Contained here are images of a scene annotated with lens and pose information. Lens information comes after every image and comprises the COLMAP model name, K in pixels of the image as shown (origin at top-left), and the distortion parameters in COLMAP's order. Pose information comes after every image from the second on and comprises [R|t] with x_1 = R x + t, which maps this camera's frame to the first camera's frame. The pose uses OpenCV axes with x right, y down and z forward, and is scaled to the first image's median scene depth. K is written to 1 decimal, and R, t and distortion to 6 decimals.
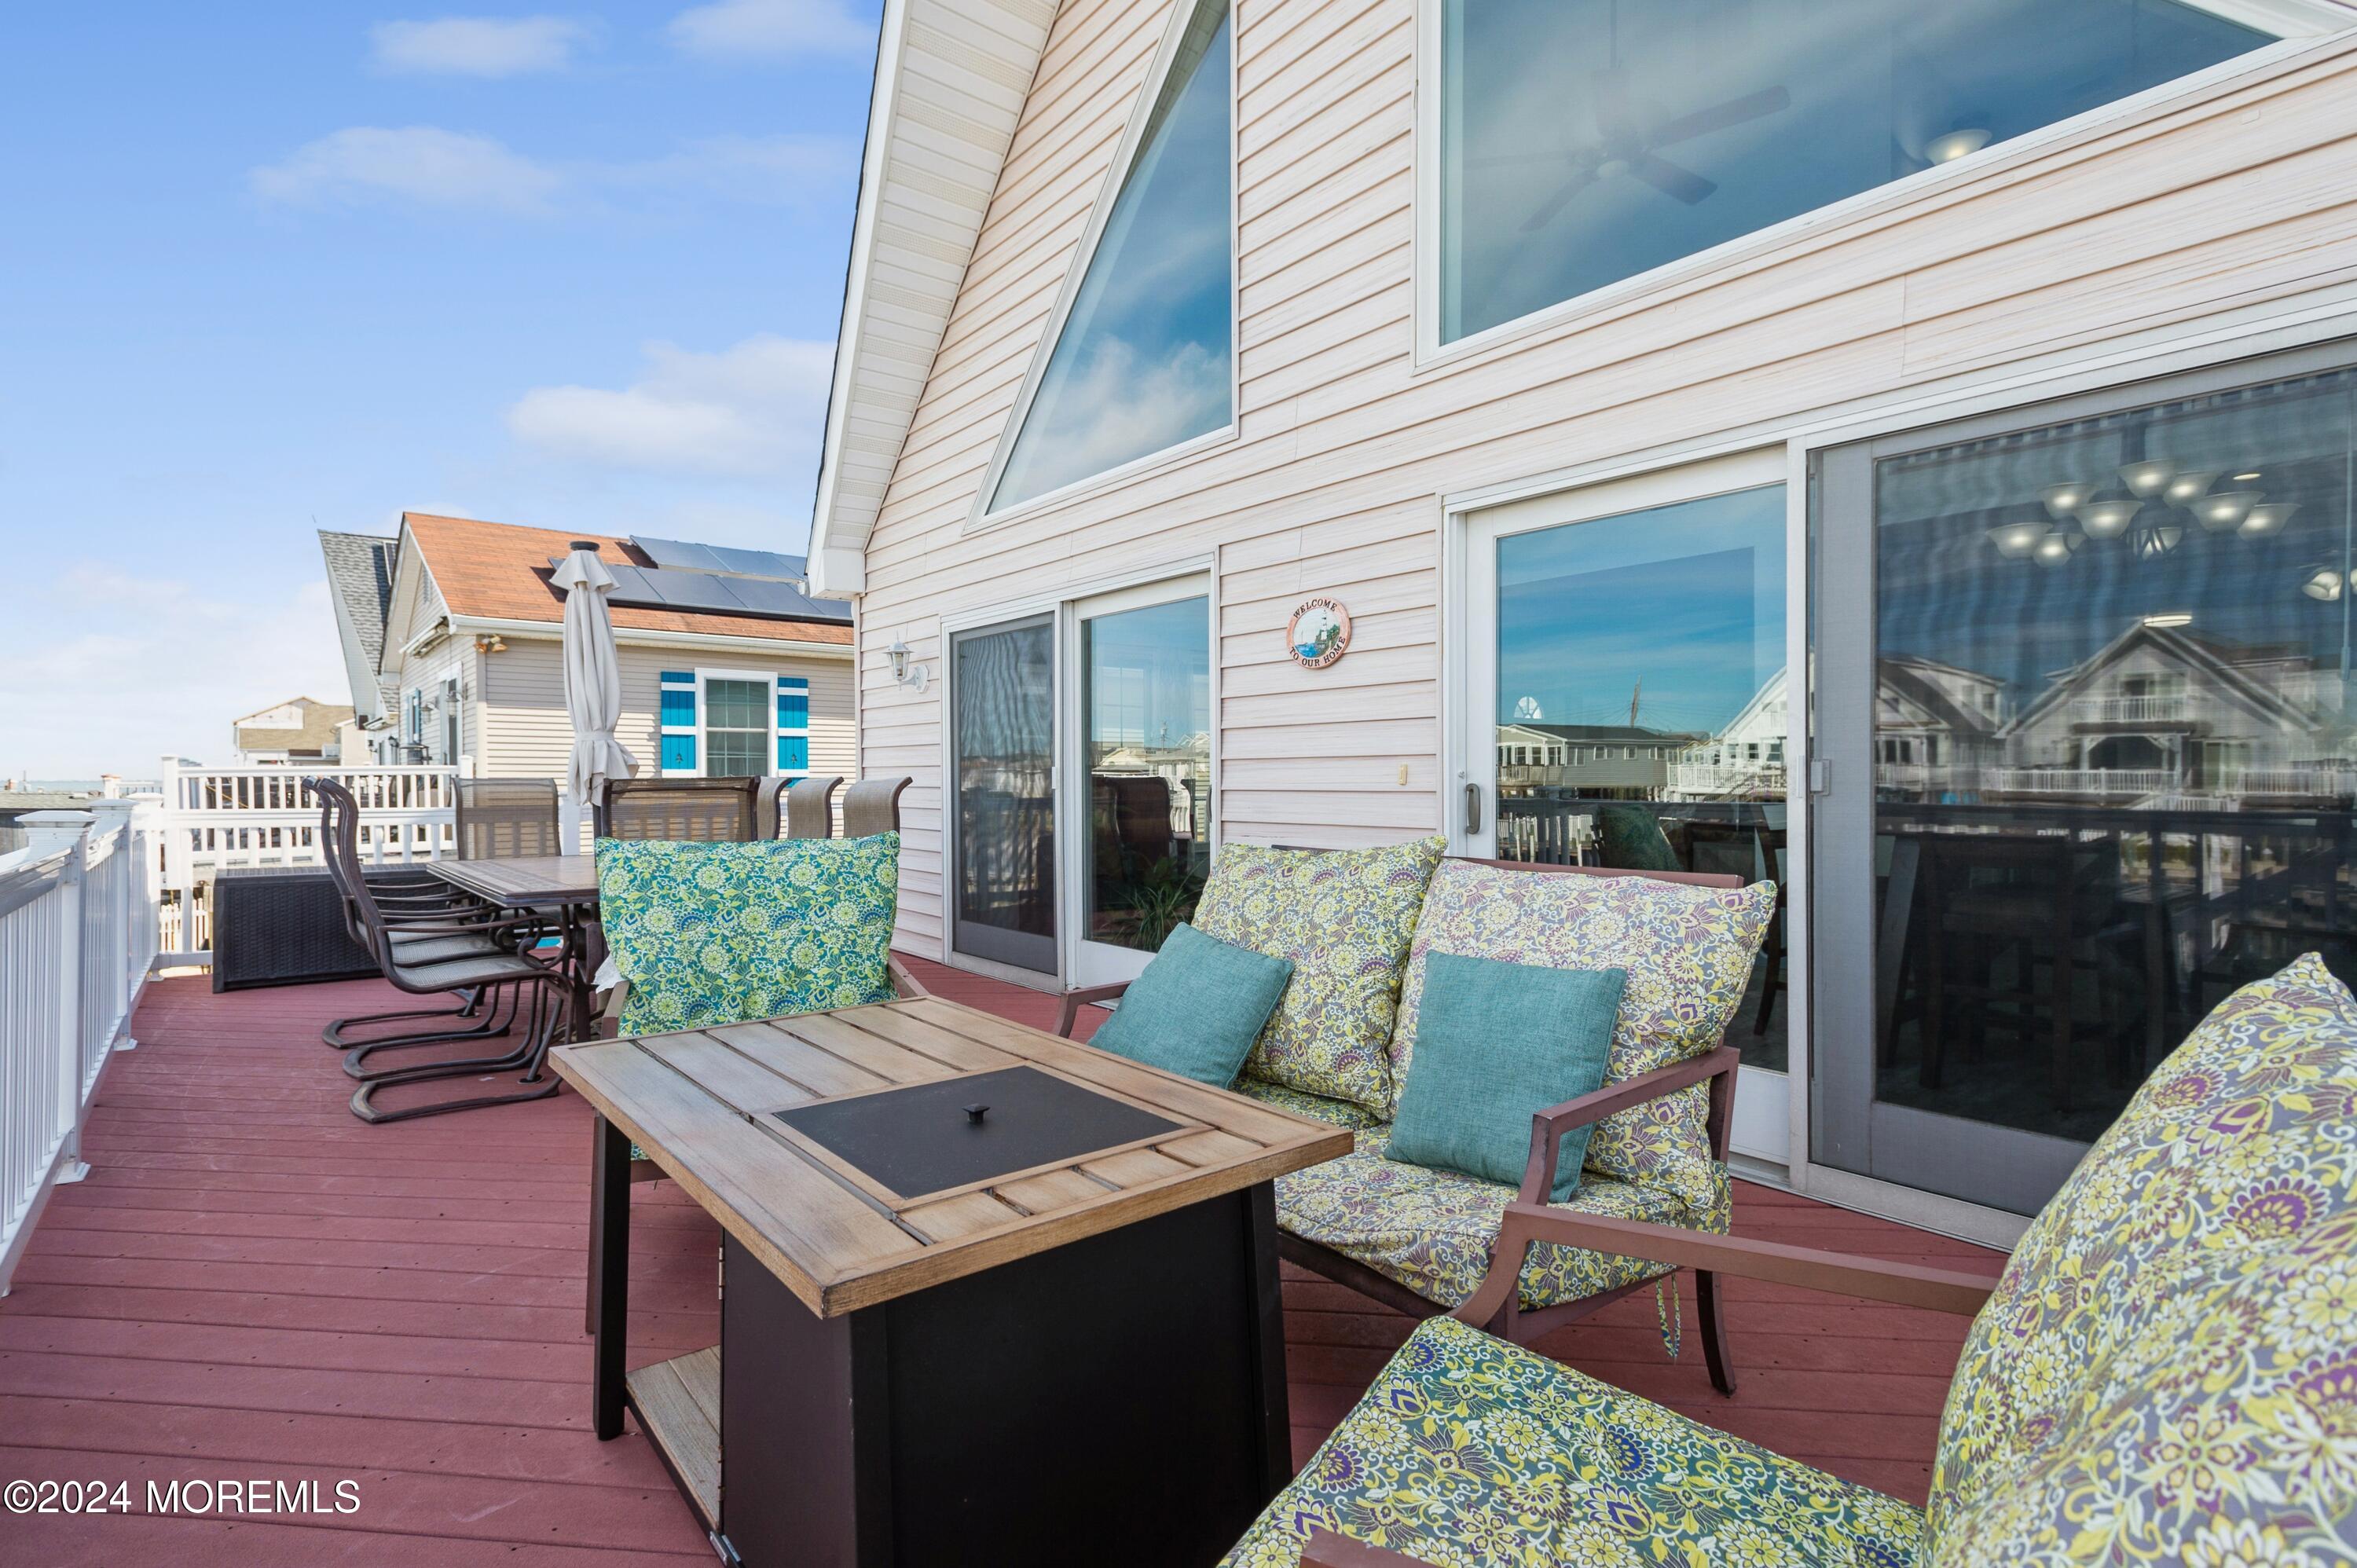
lens RADIAL K [[1123.7, 0, 1174.6], [0, 1123.7, 780.5], [0, 0, 1]] dist [0.010996, -0.000968]
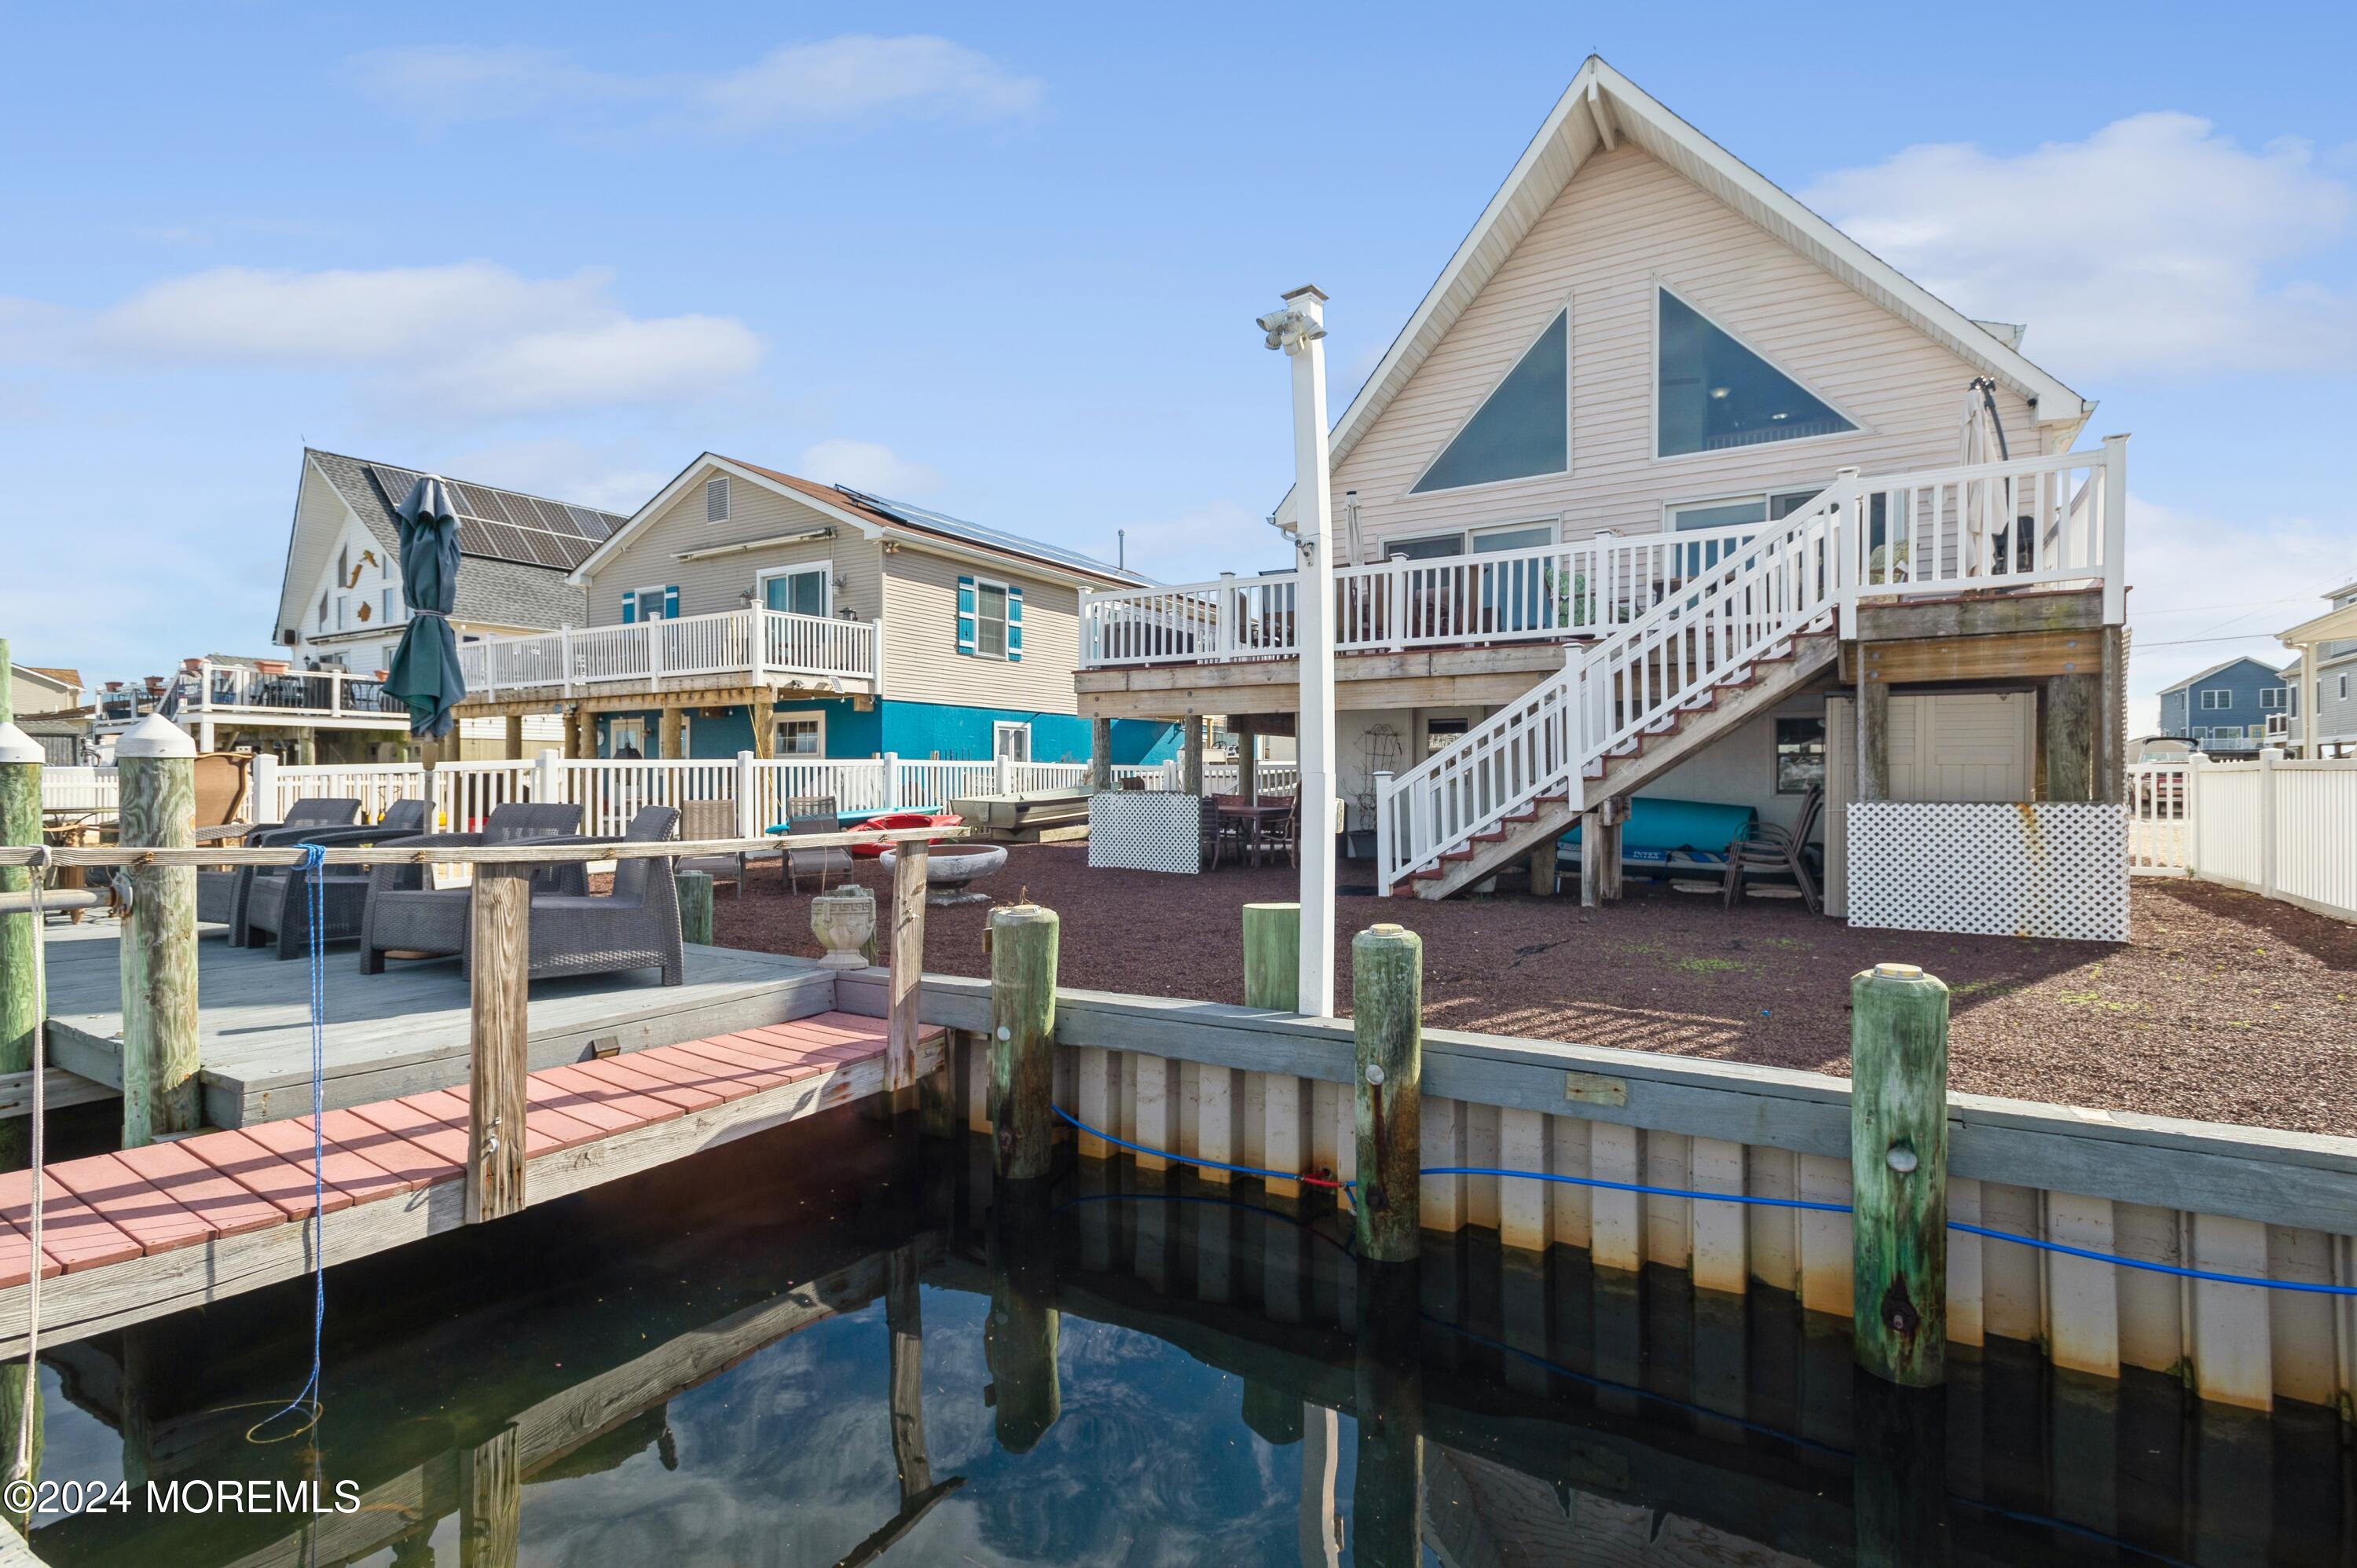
lens RADIAL K [[1123.7, 0, 1174.6], [0, 1123.7, 780.5], [0, 0, 1]] dist [0.010996, -0.000968]
pose [[0.947058, 0.001983, 0.321058, -1.710314], [-0.001631, 0.999998, -0.001366, 0.463643], [-0.321060, 0.000771, 0.947059, -1.358016]]
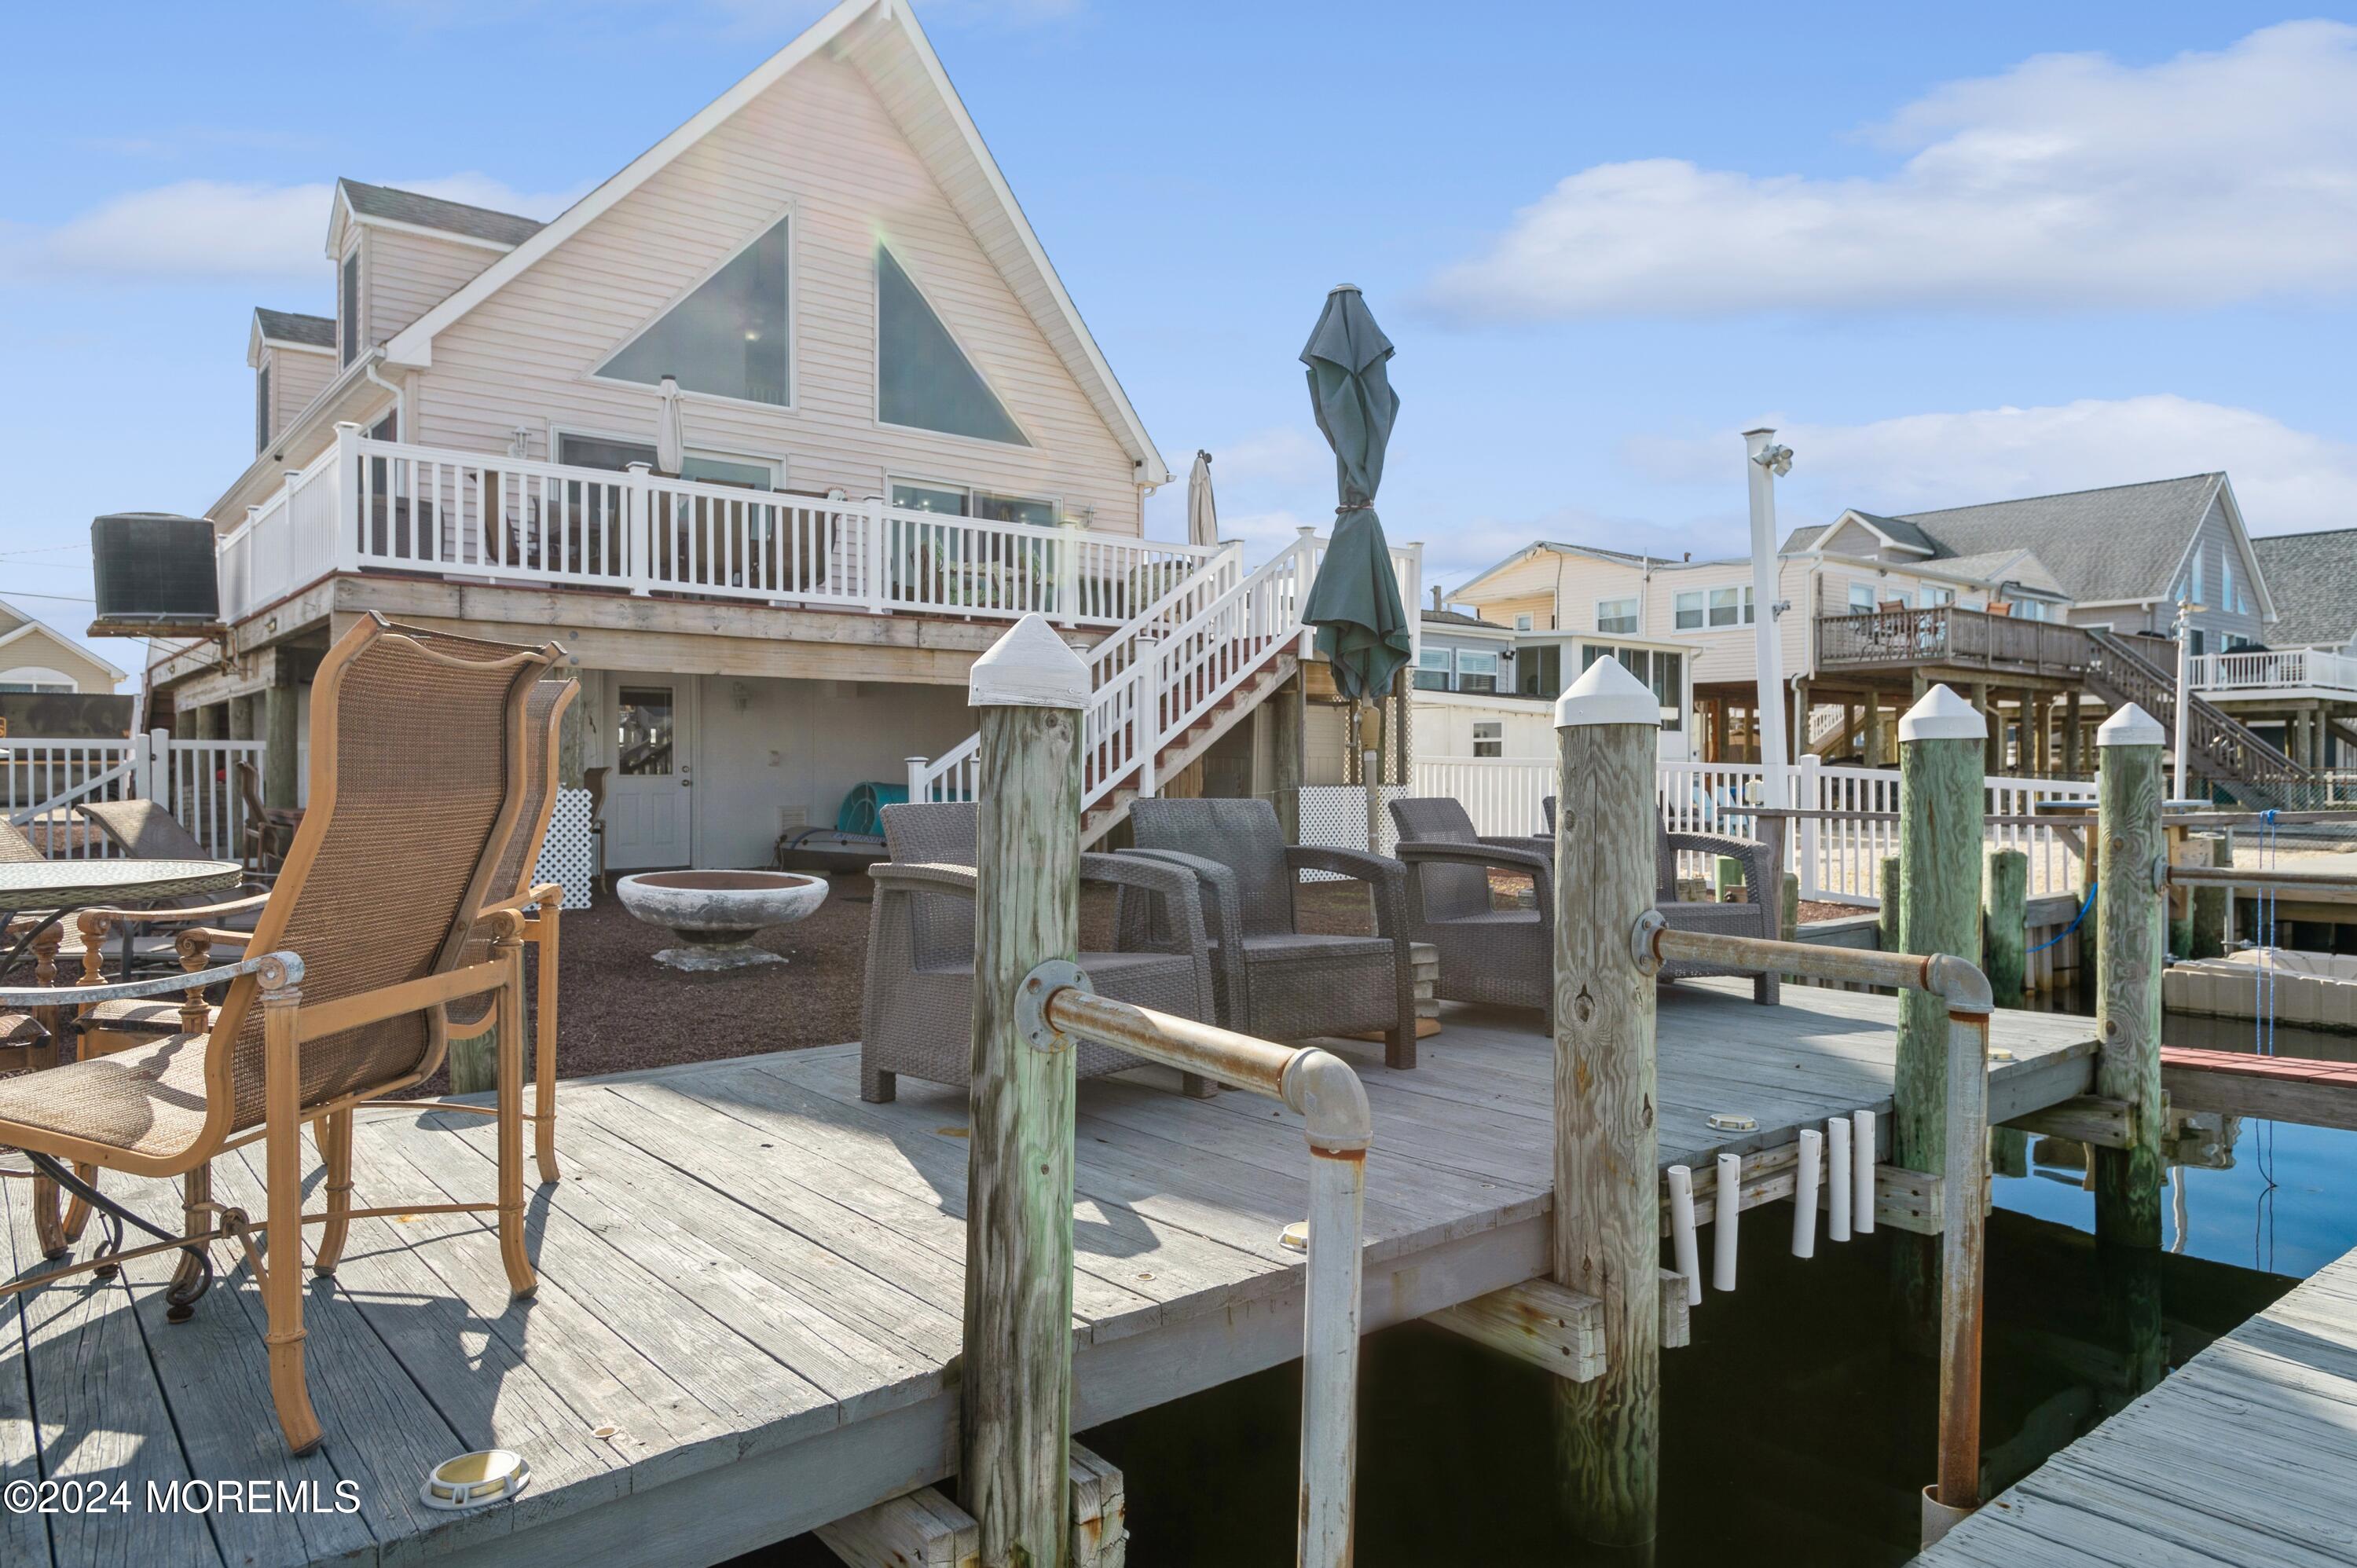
lens RADIAL K [[1492.6, 0, 1178.5], [0, 1492.6, 784.0], [0, 0, 1]] dist [0.044521, 0.000161]
pose [[-0.002017, -0.007238, 0.999972, -3.045017], [0.003864, 0.999966, 0.007246, 0.470443], [-0.999991, 0.003879, -0.001989, 0.105803]]
